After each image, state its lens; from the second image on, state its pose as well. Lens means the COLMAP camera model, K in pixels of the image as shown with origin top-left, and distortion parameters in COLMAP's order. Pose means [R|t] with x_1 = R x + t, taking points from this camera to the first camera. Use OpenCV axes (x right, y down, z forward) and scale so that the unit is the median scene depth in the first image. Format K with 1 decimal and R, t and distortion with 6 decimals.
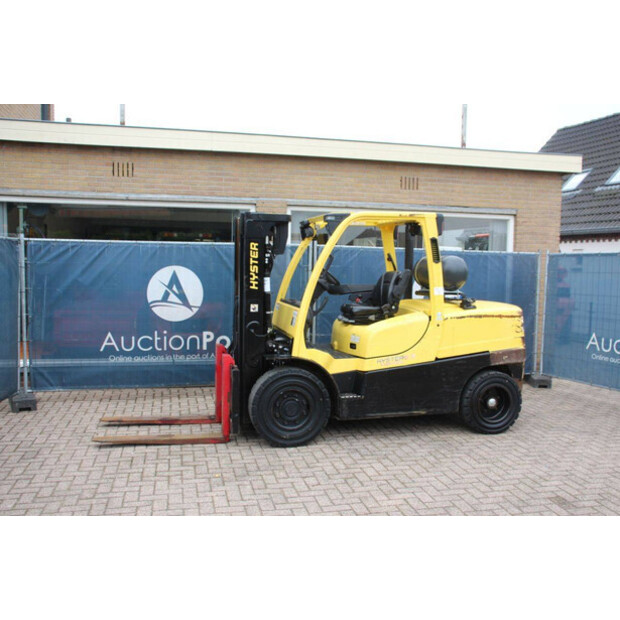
lens RADIAL K [[616.1, 0, 312.1], [0, 616.1, 309.7], [0, 0, 1]] dist [-0.113485, 0.177080]
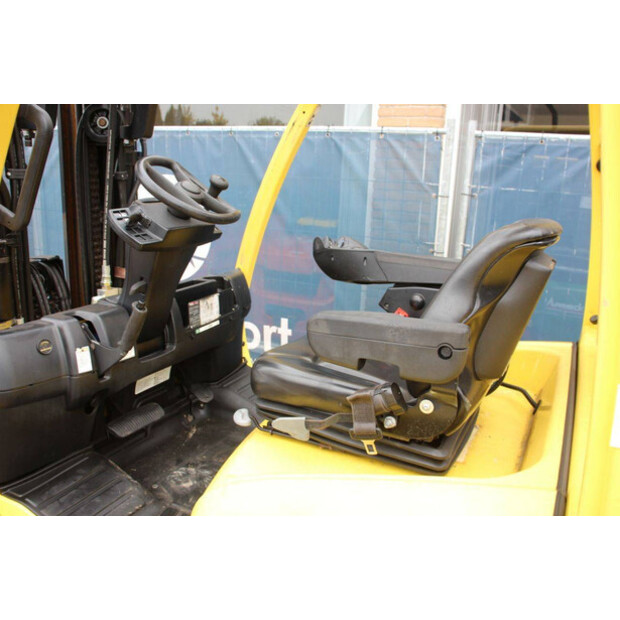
lens RADIAL K [[561.0, 0, 310.0], [0, 561.0, 310.0], [0, 0, 1]] dist [-0.155390, 0.159456]
pose [[0.767549, 0.172689, -0.617289, 0.208298], [-0.080920, 0.981426, 0.173941, -0.060742], [0.635862, -0.083557, 0.767267, 0.861761]]
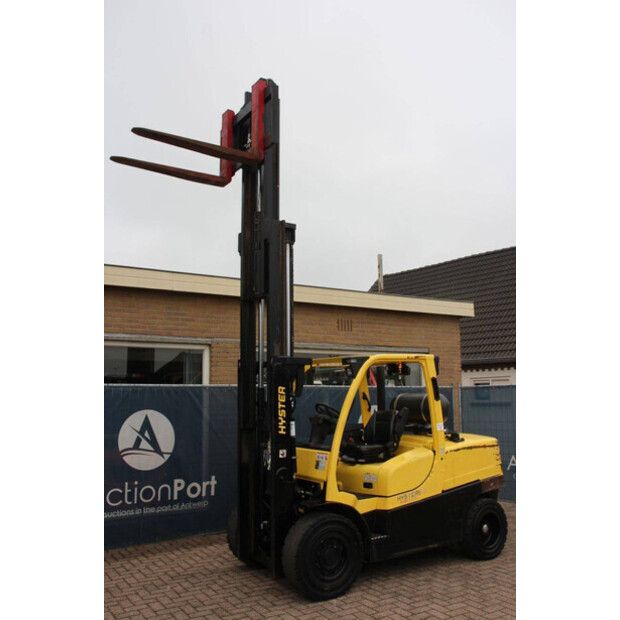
lens RADIAL K [[586.3, 0, 303.3], [0, 586.3, 307.9], [0, 0, 1]] dist [-0.143329, 0.174856]
pose [[0.947814, 0.021666, 0.318087, -0.340675], [0.049124, 0.975851, -0.212844, -0.028363], [-0.315016, 0.217362, 0.923861, 0.087768]]
